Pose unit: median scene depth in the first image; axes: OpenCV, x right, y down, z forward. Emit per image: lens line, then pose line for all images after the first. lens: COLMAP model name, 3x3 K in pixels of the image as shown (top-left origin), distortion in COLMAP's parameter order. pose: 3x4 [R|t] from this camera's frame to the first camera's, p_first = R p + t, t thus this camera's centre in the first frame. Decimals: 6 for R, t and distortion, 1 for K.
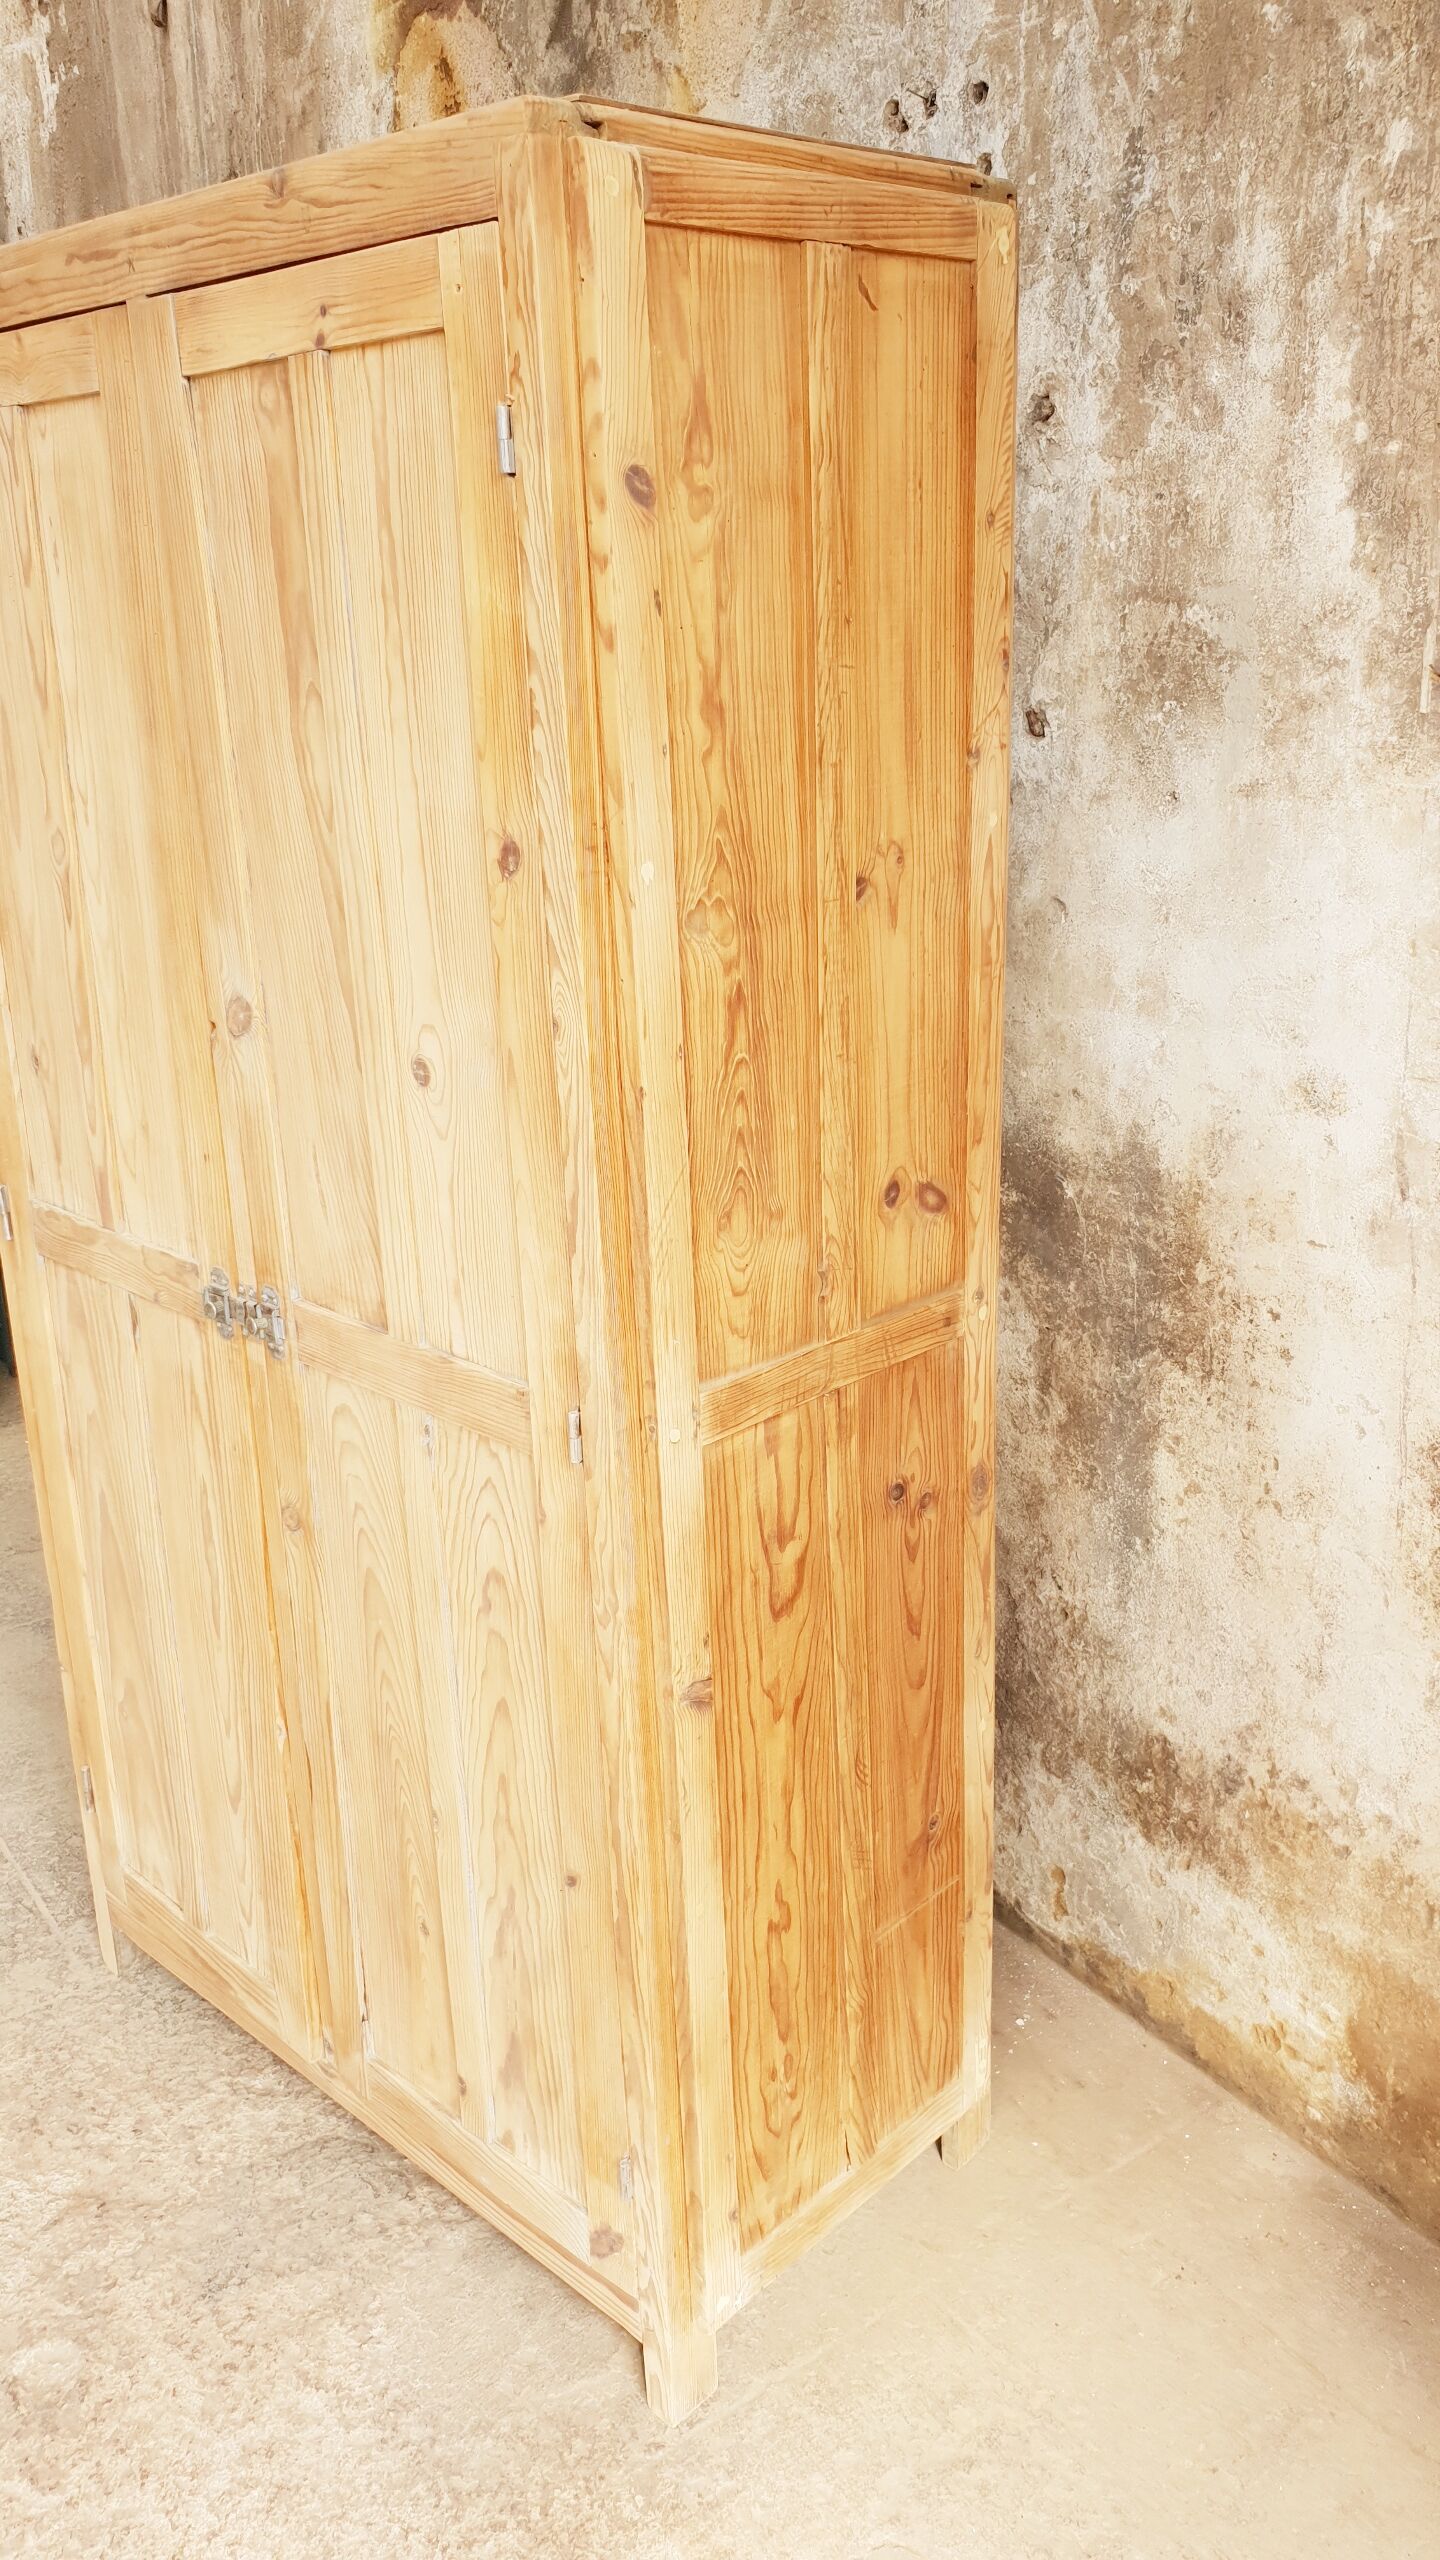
lens RADIAL K [[2012.5, 0, 726.7], [0, 2012.5, 1266.7], [0, 0, 1]] dist [-0.010785, 0.035428]
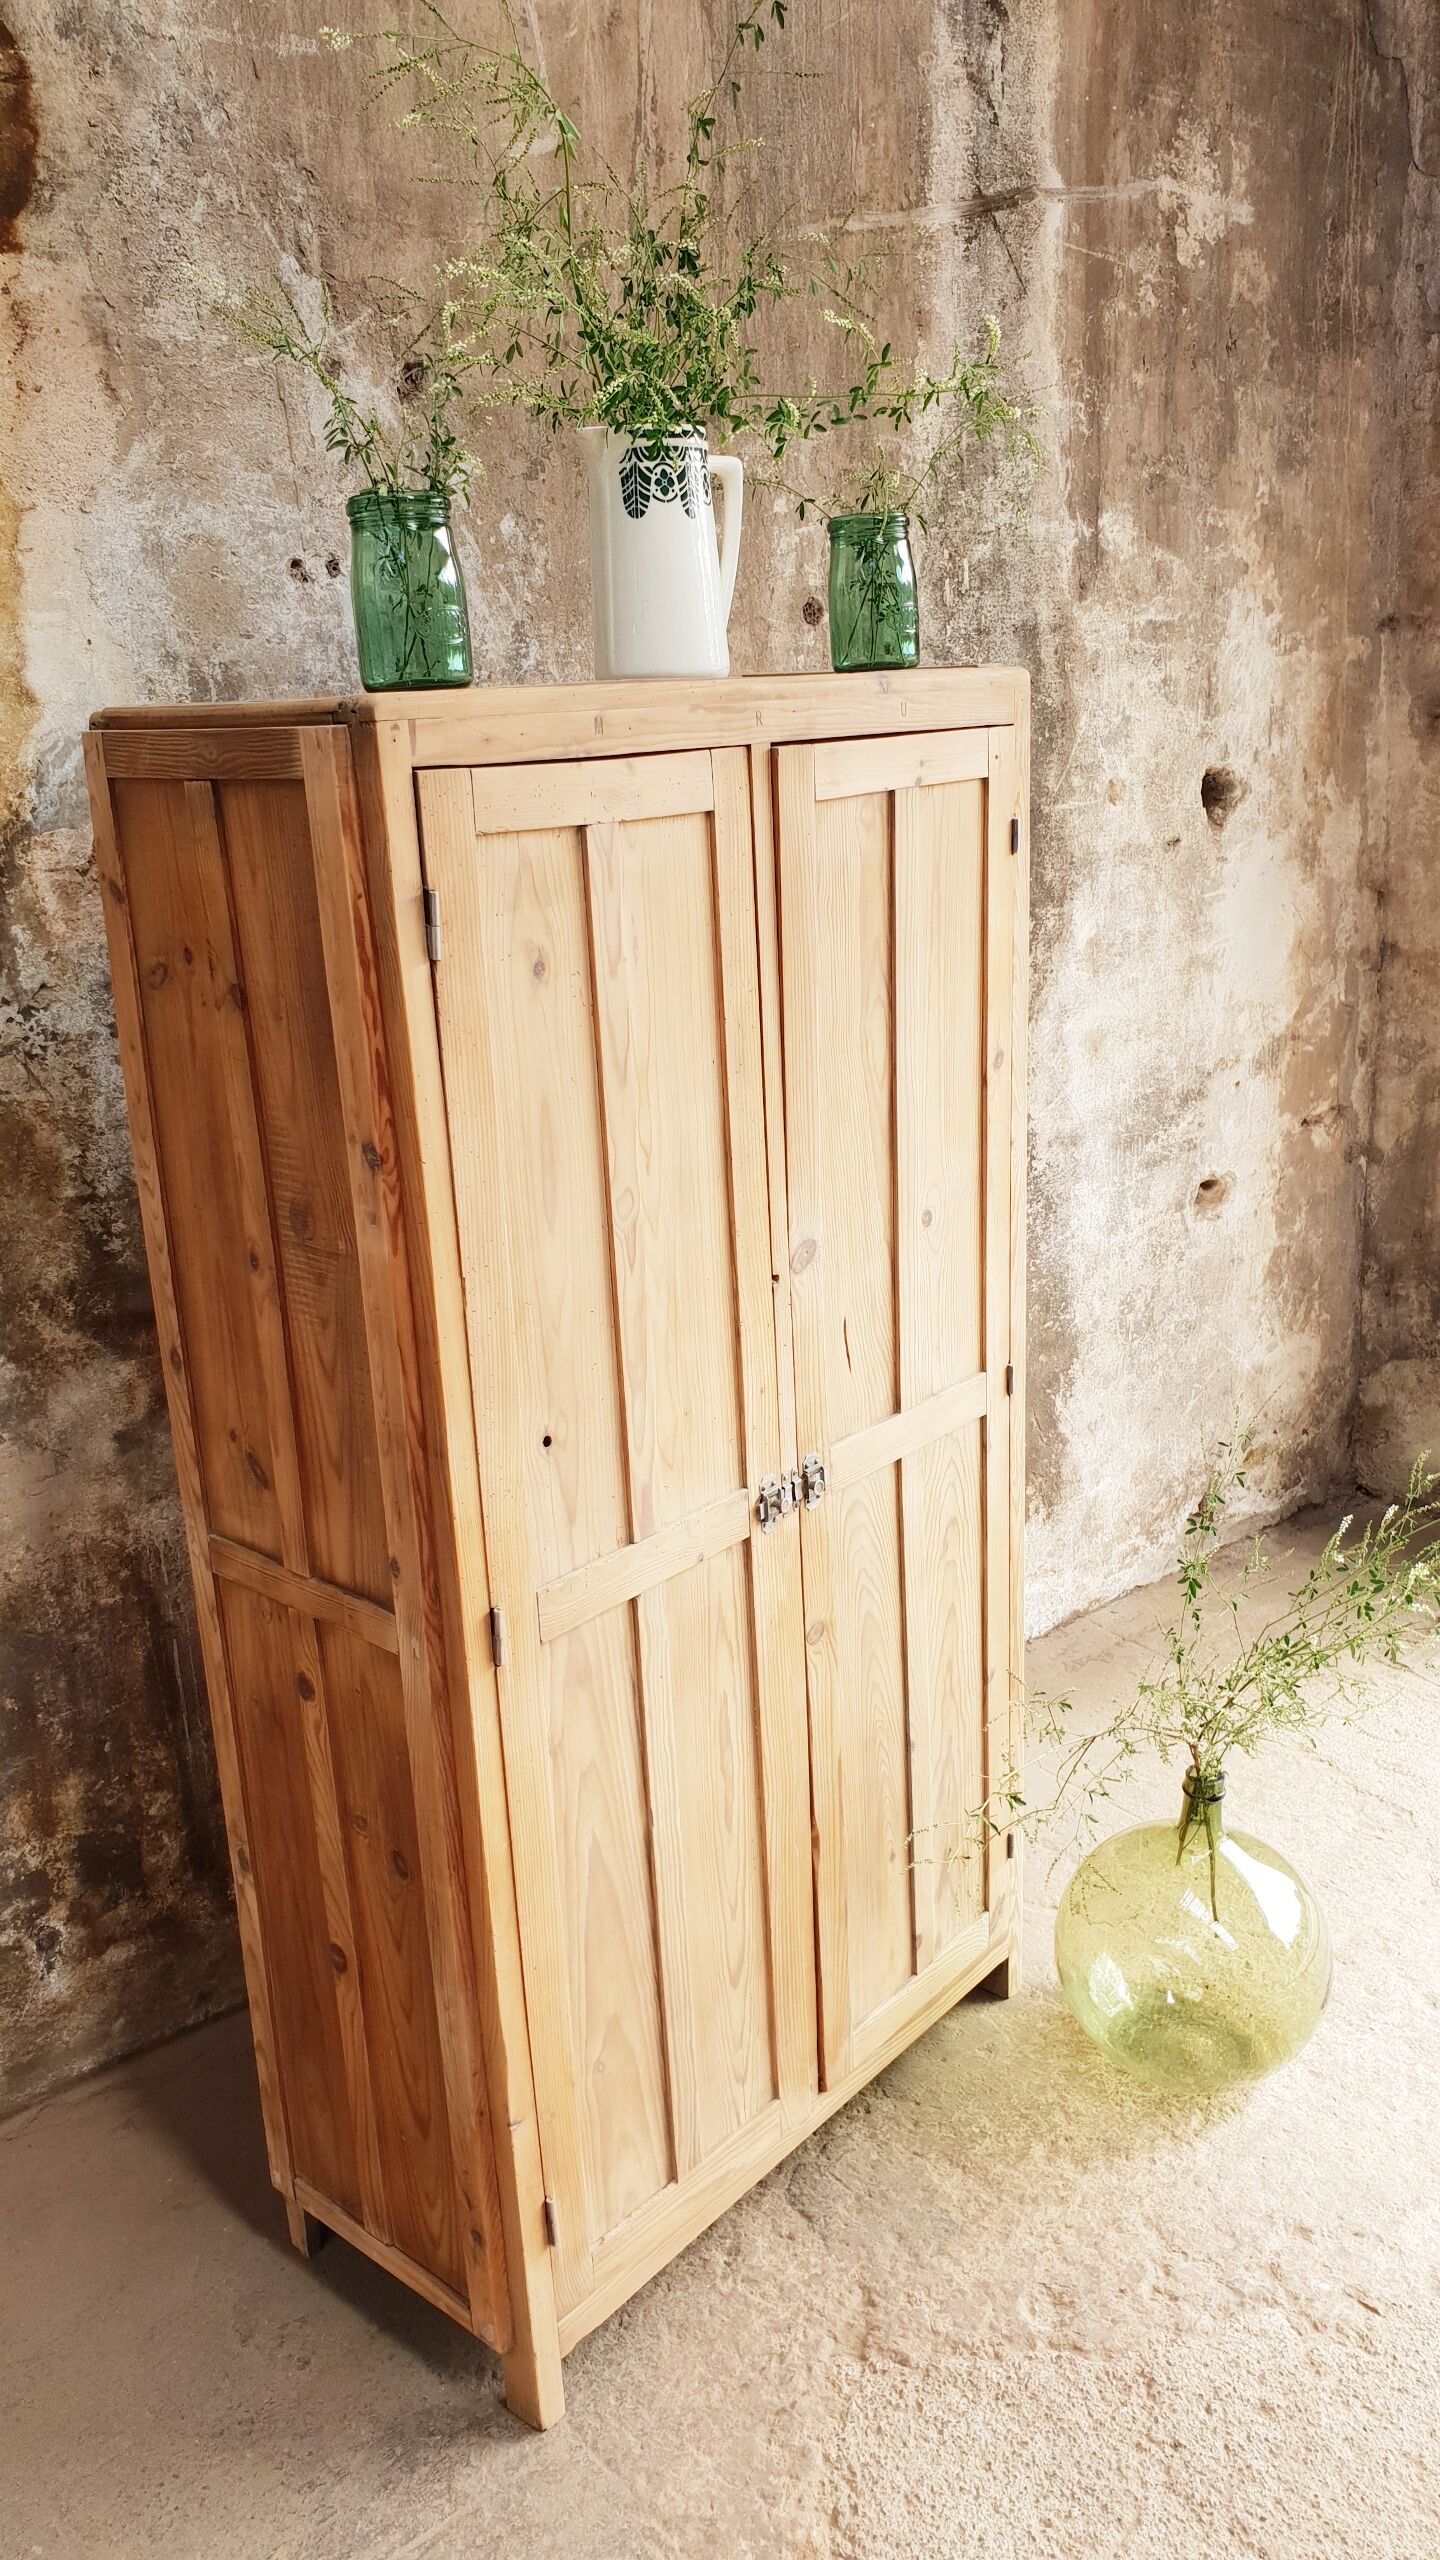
lens RADIAL K [[2012.5, 0, 760.1], [0, 2012.5, 1268.8], [0, 0, 1]] dist [-0.010785, 0.035428]
pose [[-0.062316, -0.261021, 0.963320, -1.423258], [0.356123, 0.895846, 0.265776, -0.449100], [-0.932359, 0.359623, 0.037130, 0.922040]]
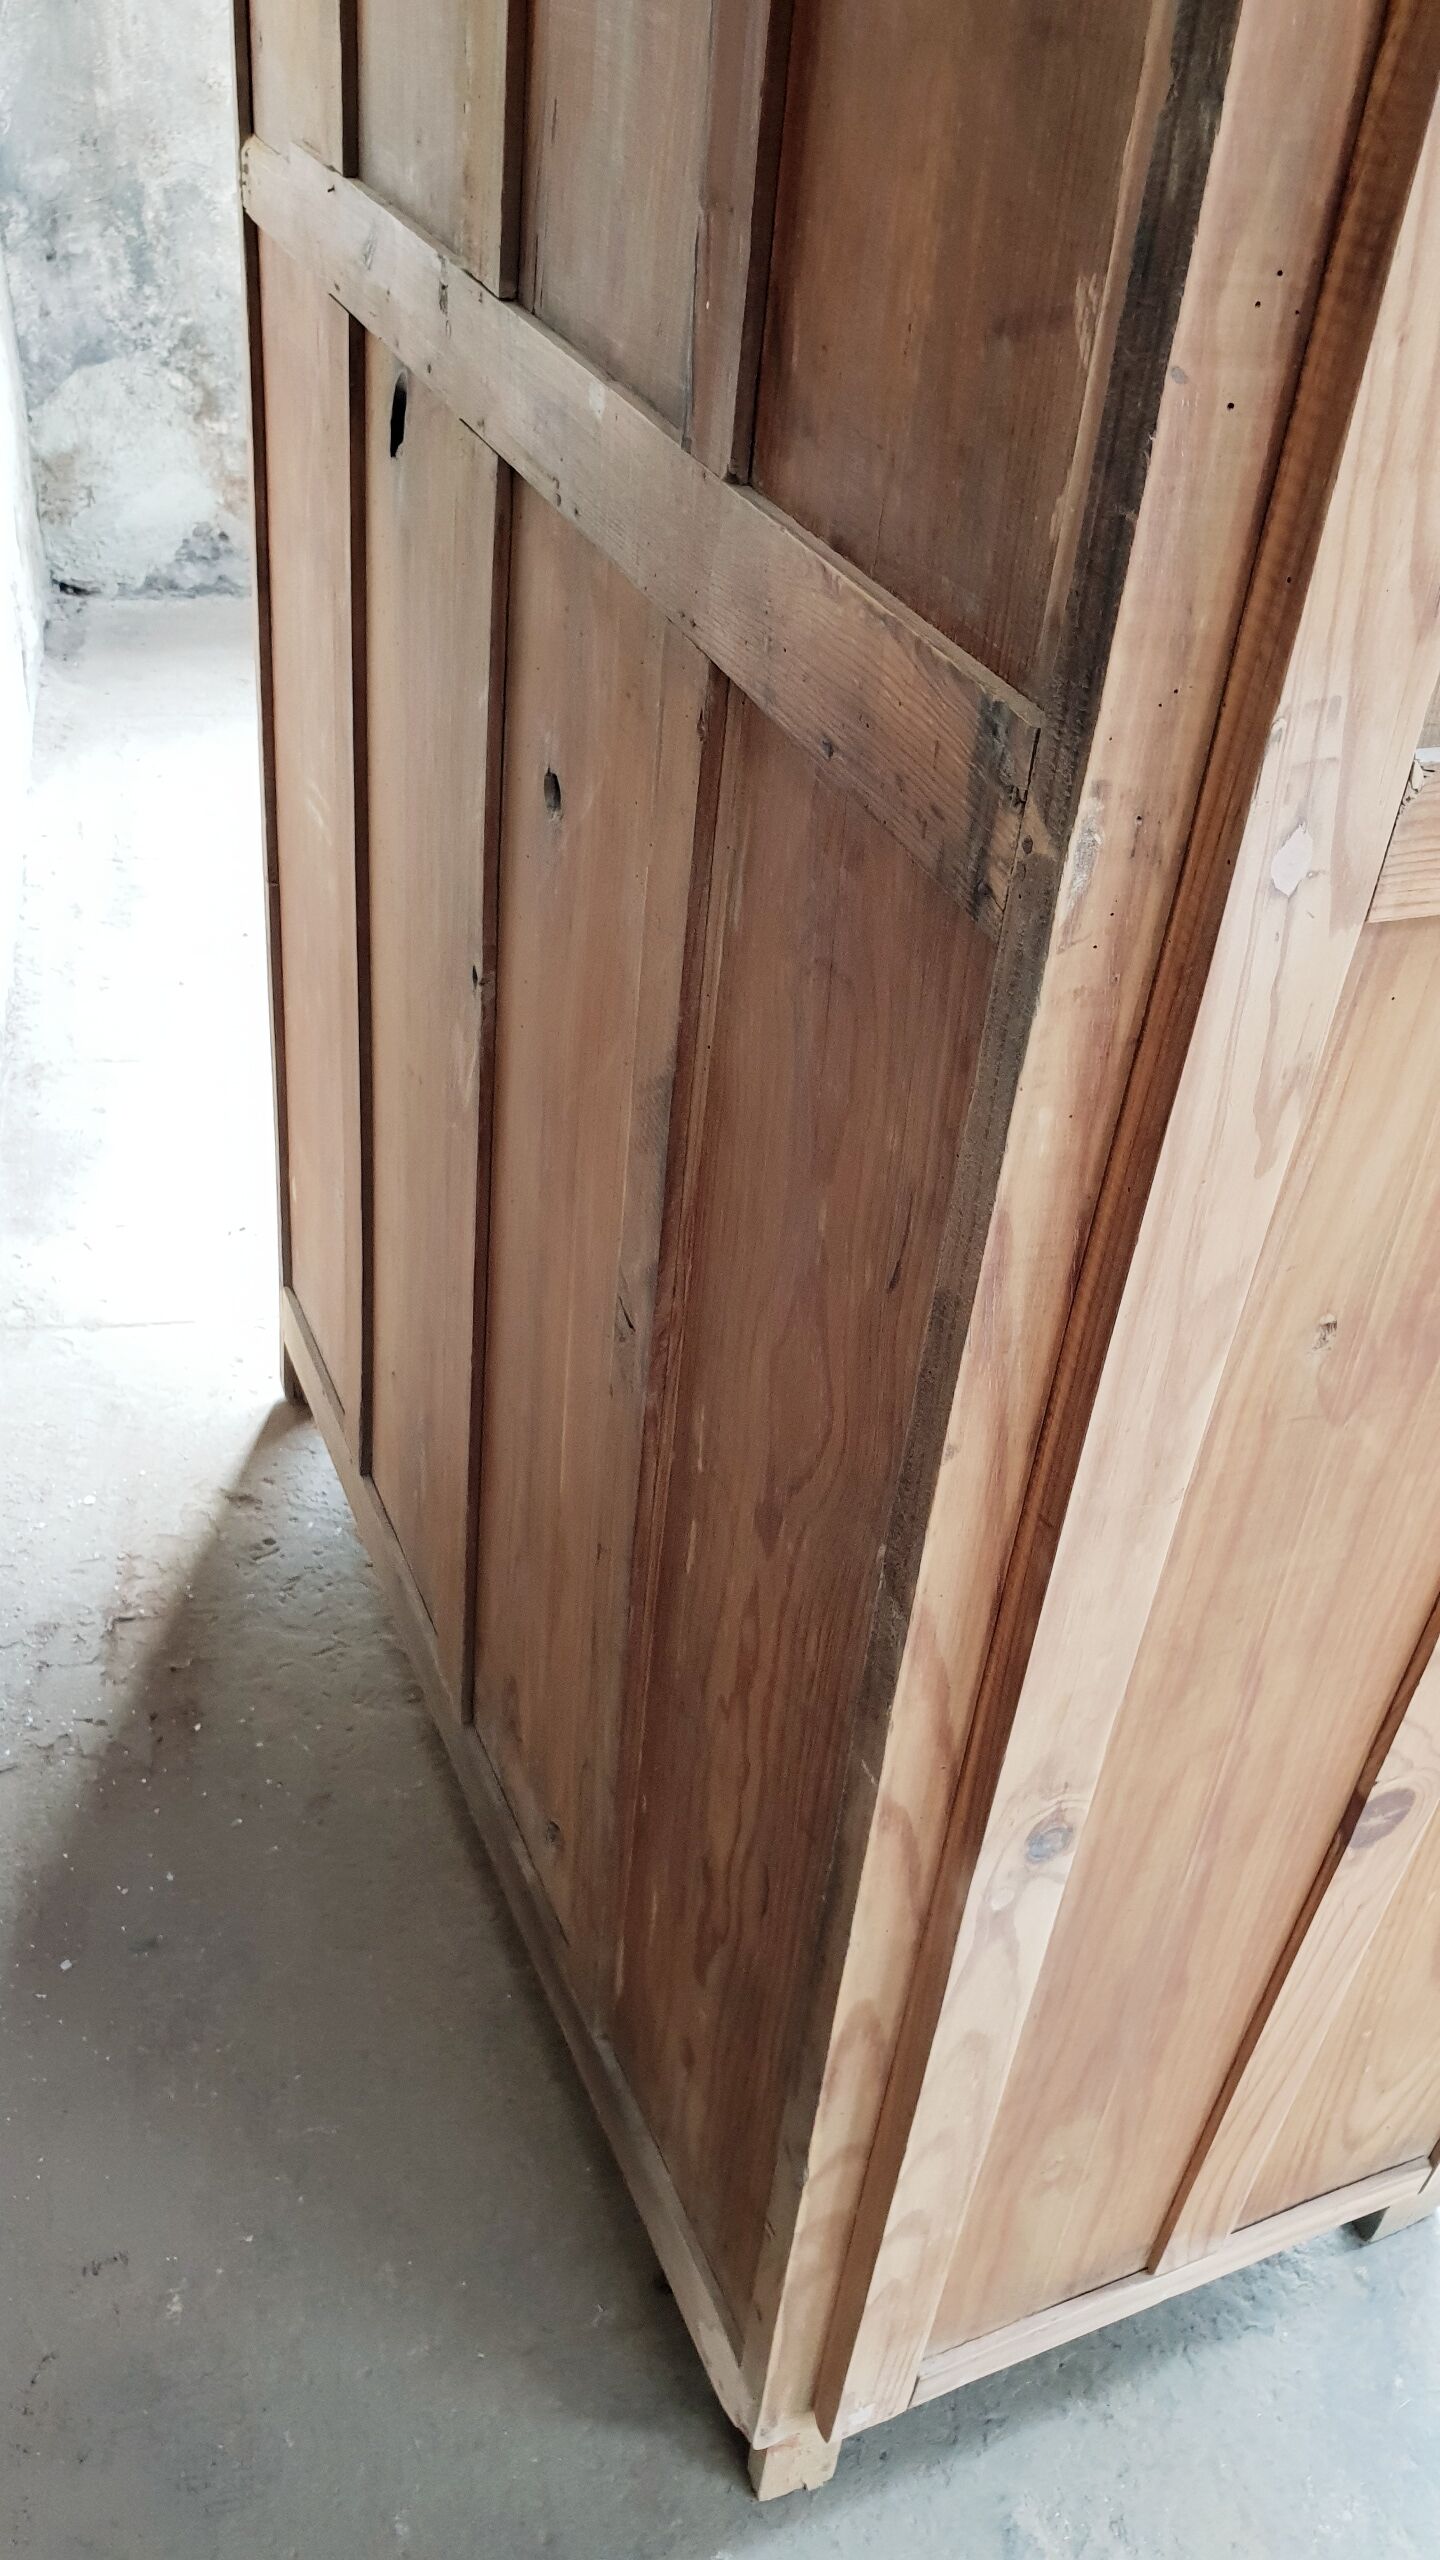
lens RADIAL K [[2012.5, 0, 724.9], [0, 2012.5, 1291.0], [0, 0, 1]] dist [-0.010785, 0.035428]
pose [[-0.923816, -0.275156, 0.266183, -0.276481], [0.059995, 0.582647, 0.810508, -0.286140], [-0.378107, 0.764729, -0.521751, 1.566643]]
